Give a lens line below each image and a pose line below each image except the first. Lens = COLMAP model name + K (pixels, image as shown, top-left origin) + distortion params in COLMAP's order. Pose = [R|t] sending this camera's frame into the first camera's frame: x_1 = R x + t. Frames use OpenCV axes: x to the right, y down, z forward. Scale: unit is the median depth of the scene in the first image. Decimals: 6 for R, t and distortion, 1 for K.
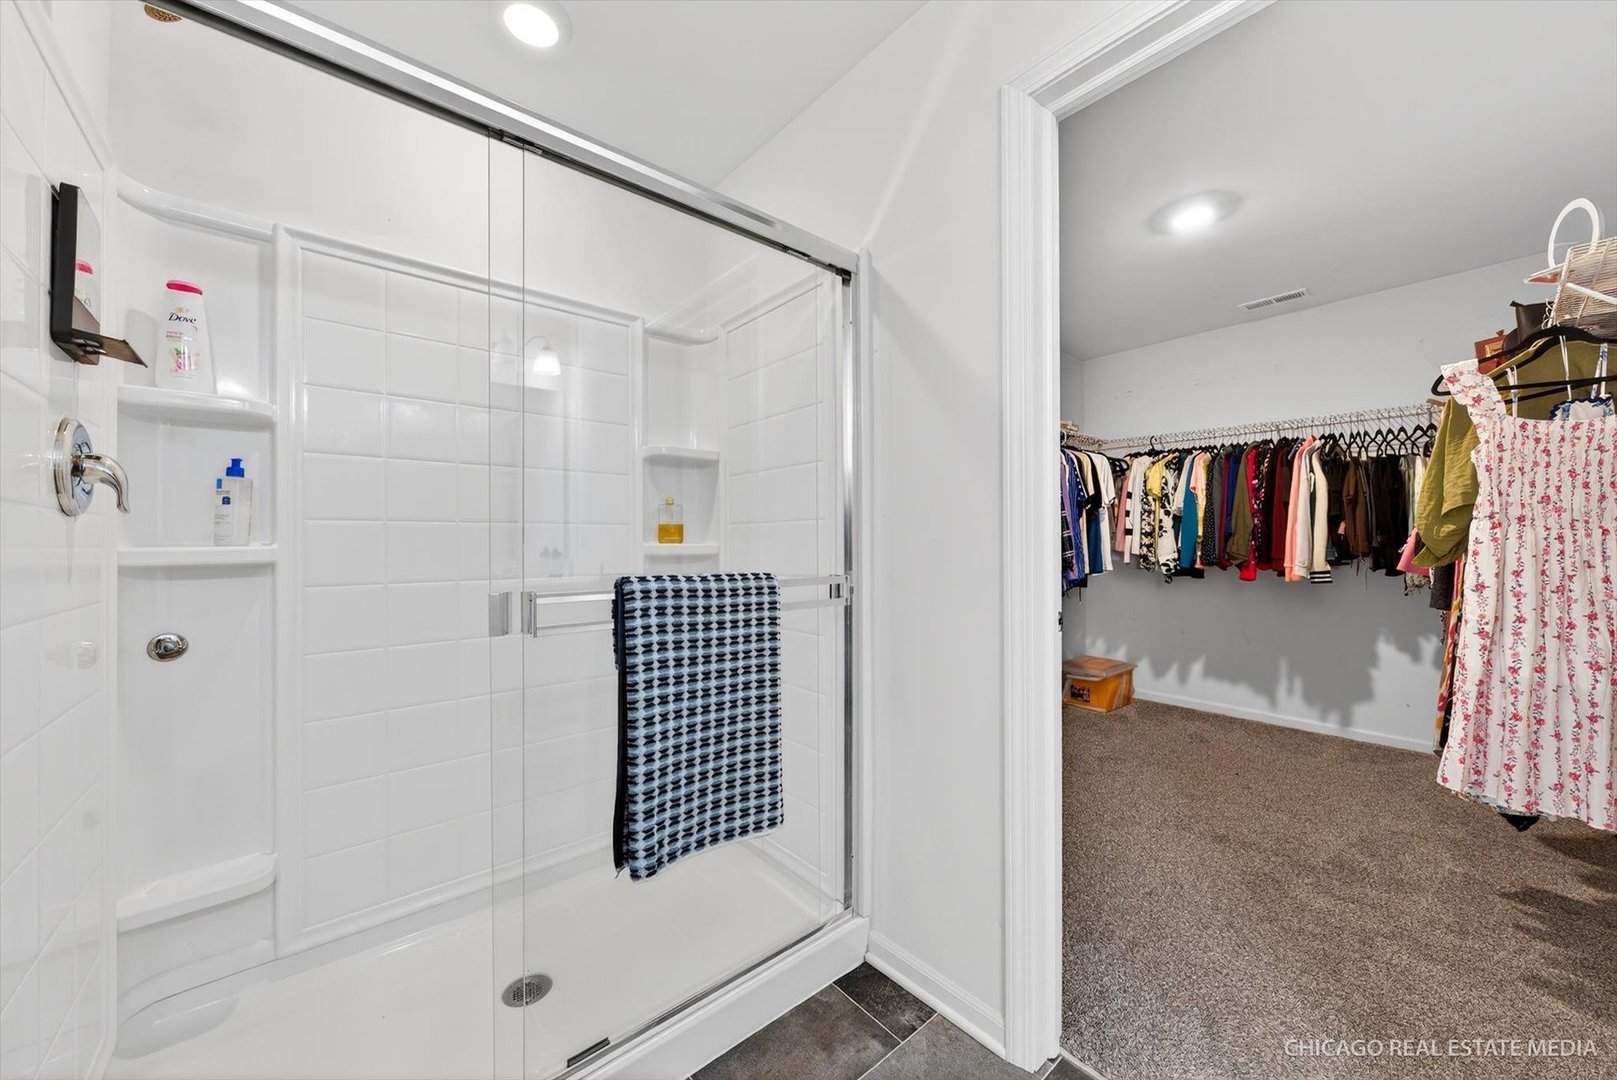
lens RADIAL K [[588.5, 0, 806.9], [0, 588.5, 539.9], [0, 0, 1]] dist [-0.001398, 0.000582]
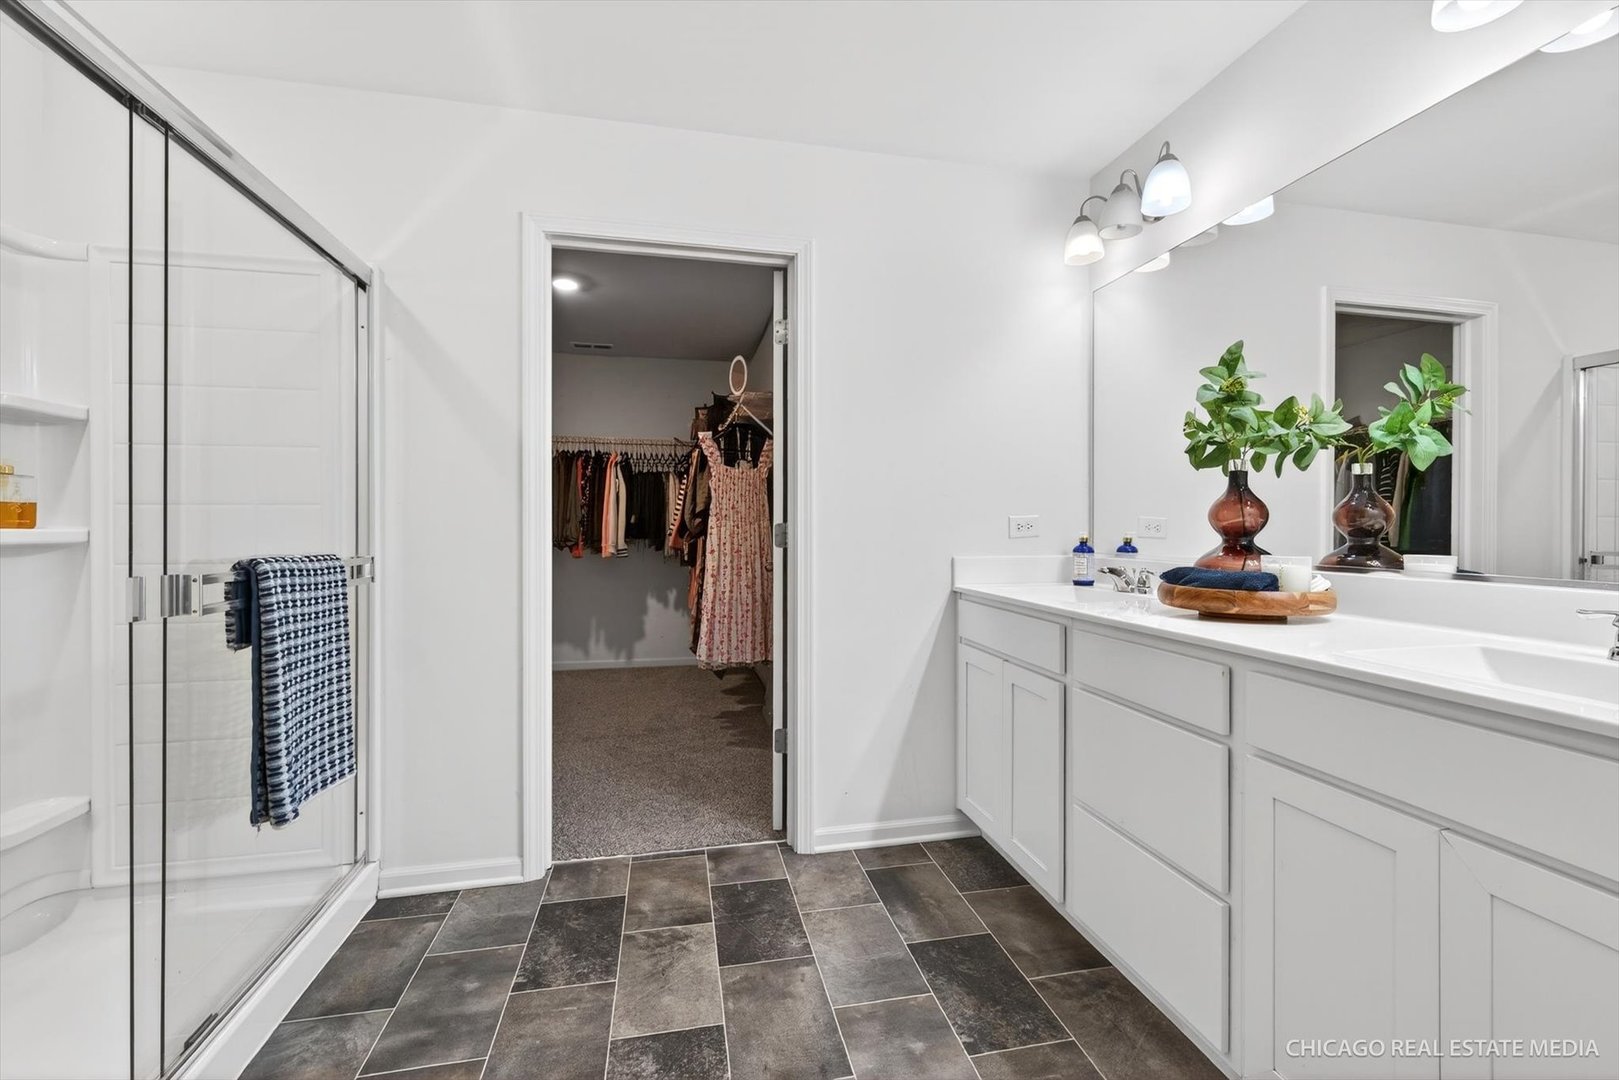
lens RADIAL K [[670.3, 0, 812.7], [0, 670.3, 532.2], [0, 0, 1]] dist [0.000820, 0.000136]
pose [[0.480374, -0.003207, 0.877058, -0.606454], [-0.003947, 0.999975, 0.005818, 0.002938], [-0.877055, -0.006257, 0.480349, -0.331792]]
